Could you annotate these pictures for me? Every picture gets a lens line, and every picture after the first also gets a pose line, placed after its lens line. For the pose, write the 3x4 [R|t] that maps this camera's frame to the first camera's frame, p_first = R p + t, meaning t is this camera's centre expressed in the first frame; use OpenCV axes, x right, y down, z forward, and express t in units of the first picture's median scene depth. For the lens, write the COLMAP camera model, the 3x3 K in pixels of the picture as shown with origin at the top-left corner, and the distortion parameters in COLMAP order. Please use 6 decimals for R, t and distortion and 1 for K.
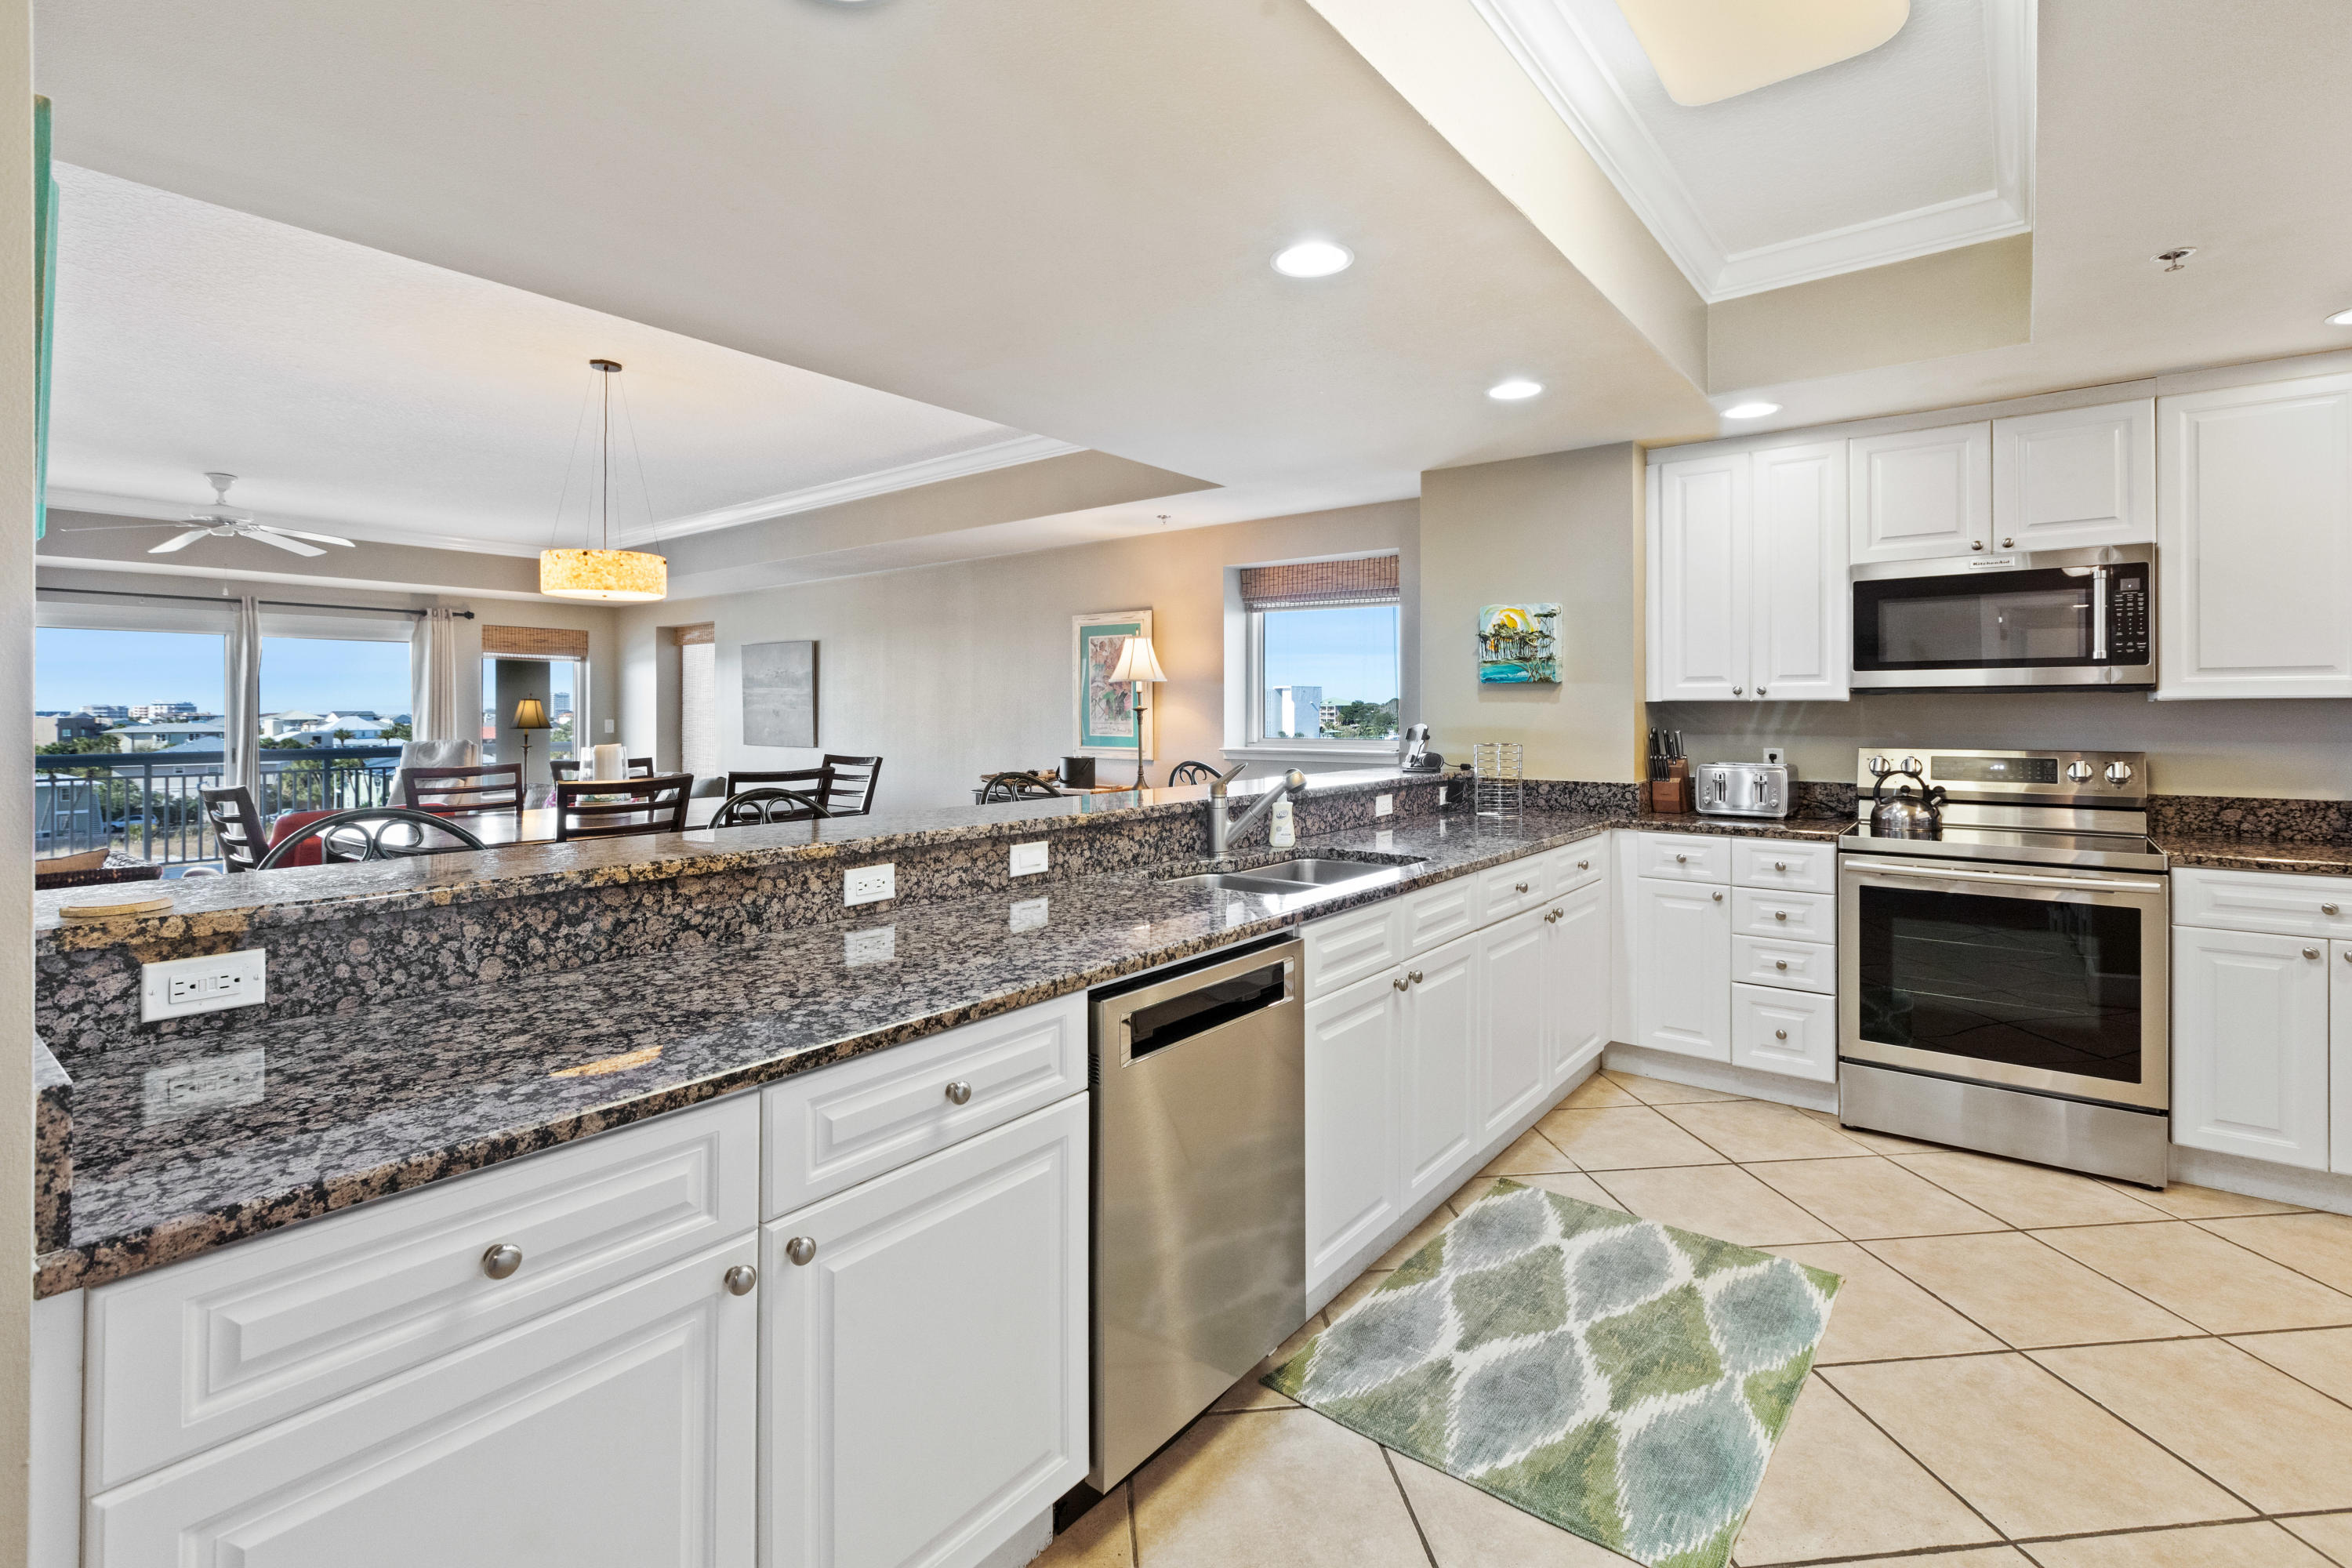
lens RADIAL K [[1067.6, 0, 1180.5], [0, 1067.6, 708.6], [0, 0, 1]] dist [0.001355, -0.000008]
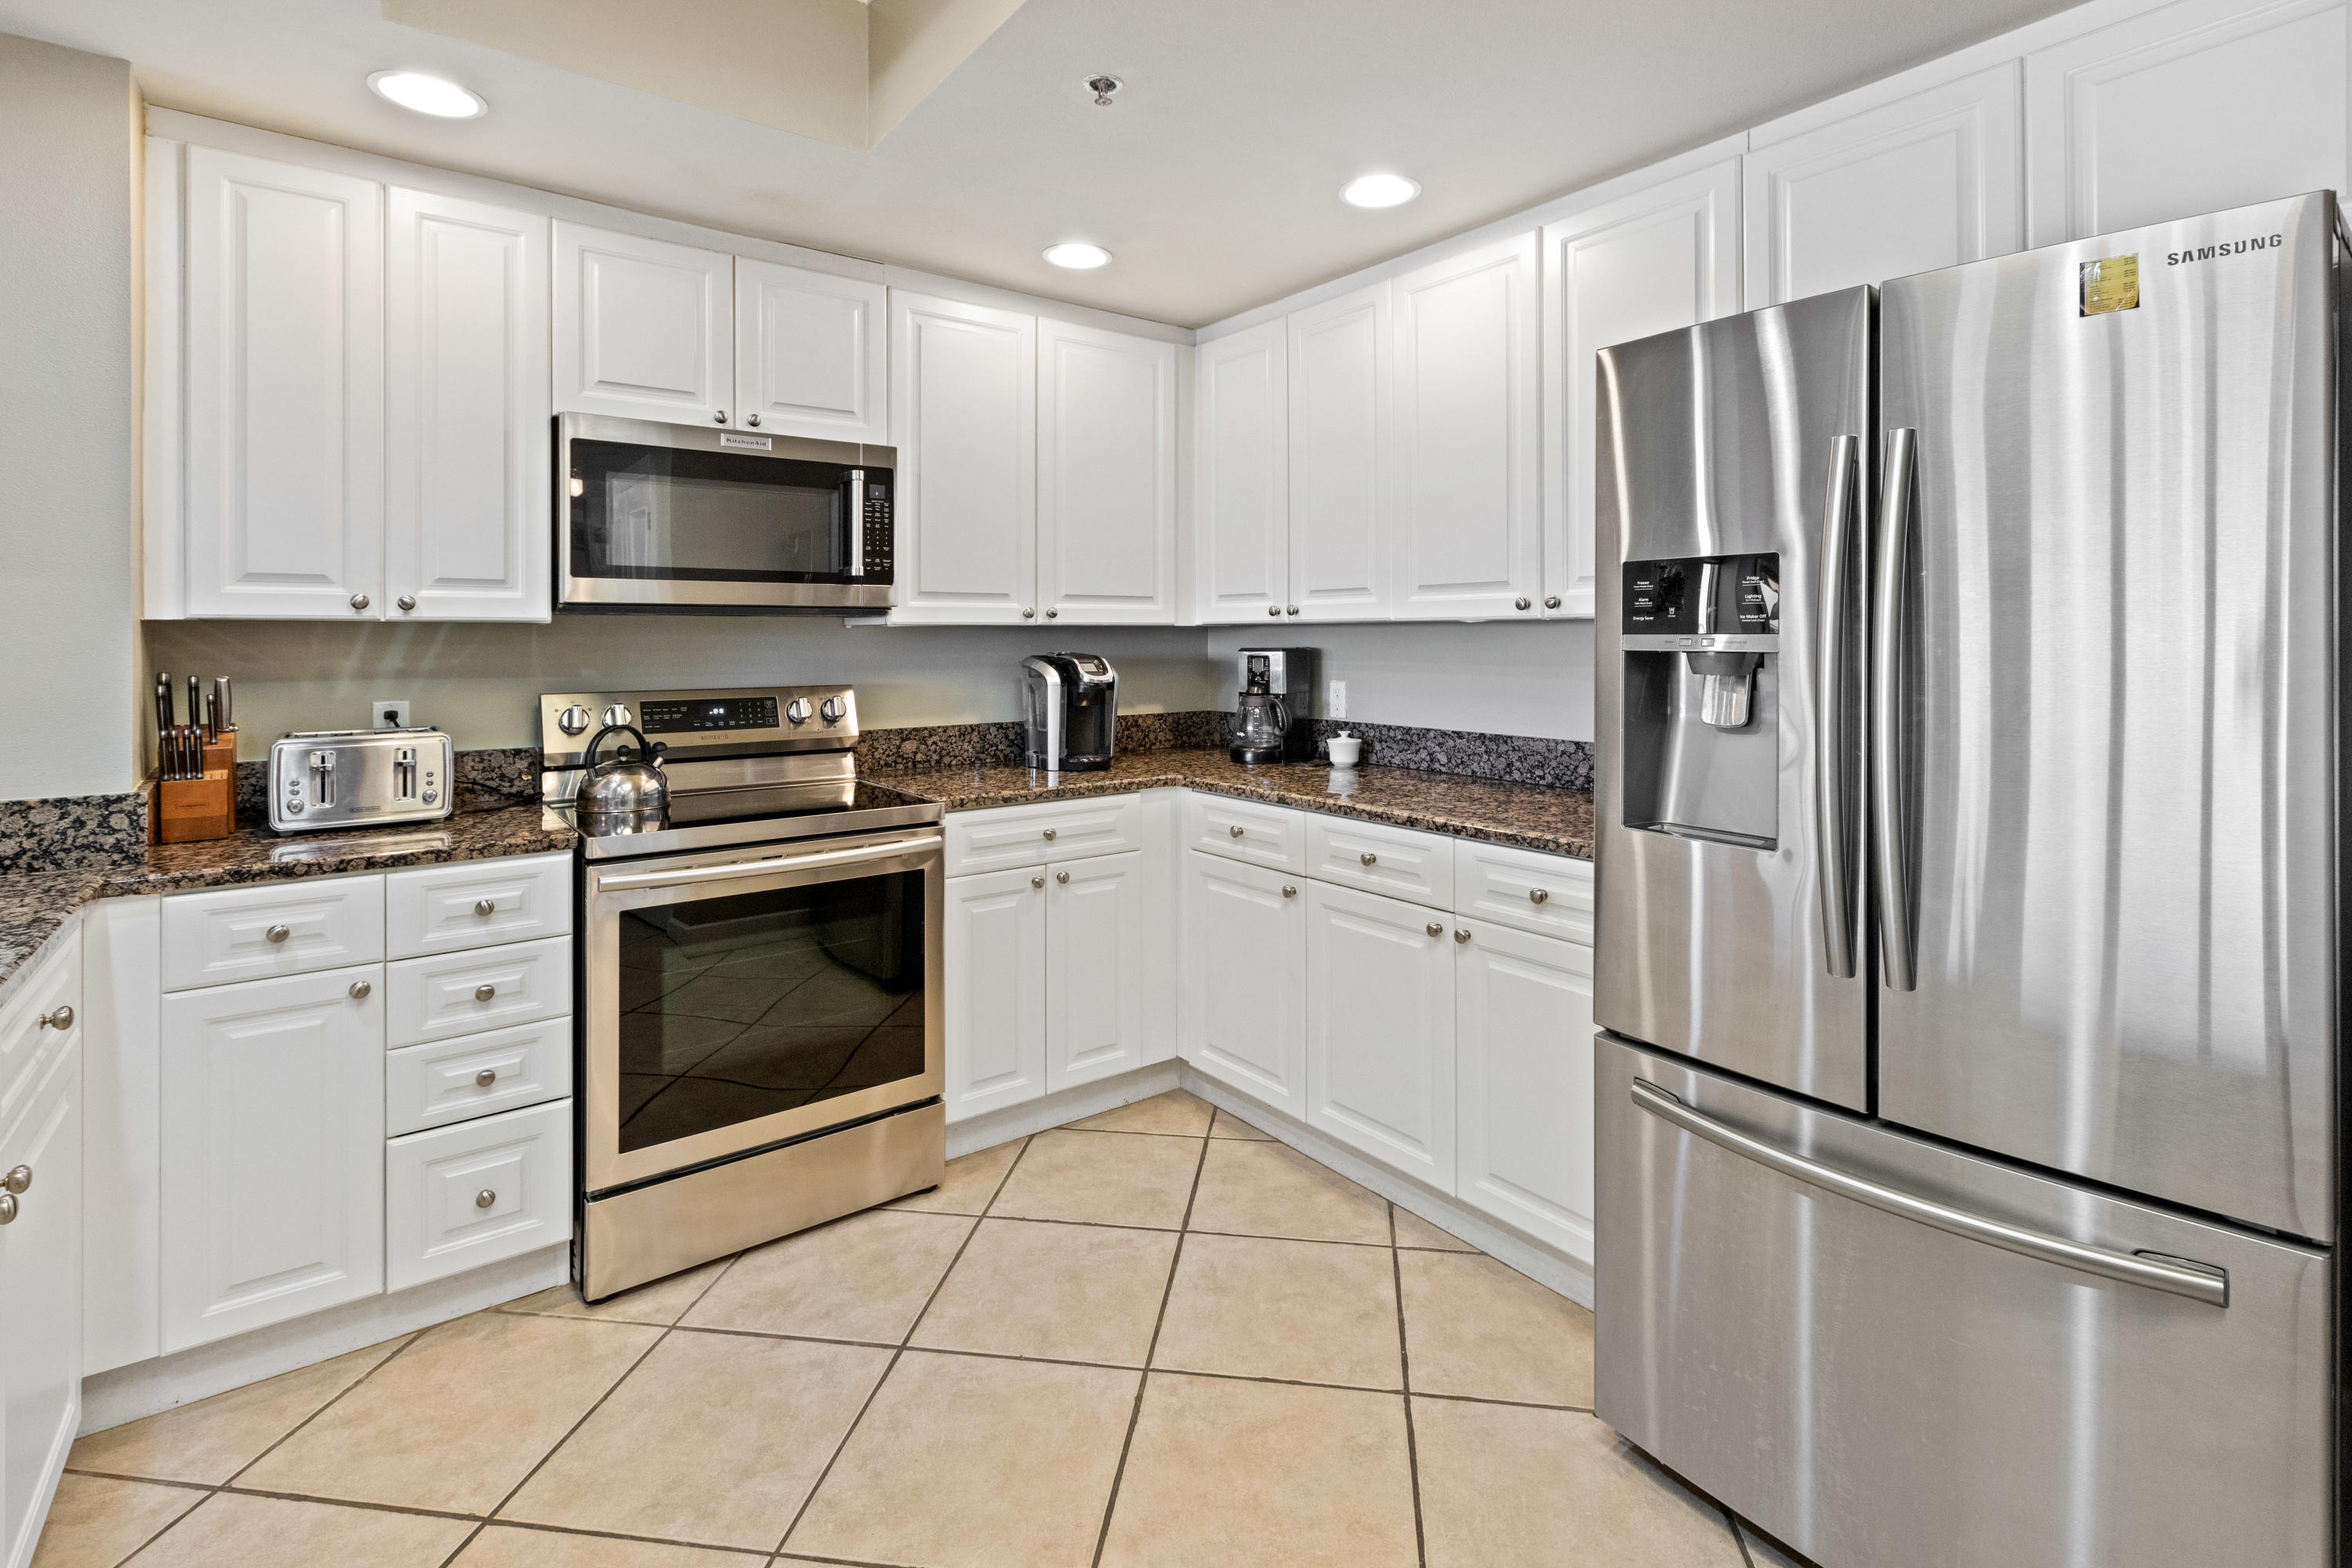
lens RADIAL K [[1098.5, 0, 1177.1], [0, 1098.5, 639.1], [0, 0, 1]] dist [0.001272, 0.000052]
pose [[0.251447, -0.000552, 0.967871, 0.081064], [-0.000514, 1.000000, 0.000703, 0.002089], [-0.967871, -0.000674, 0.251447, 0.487174]]
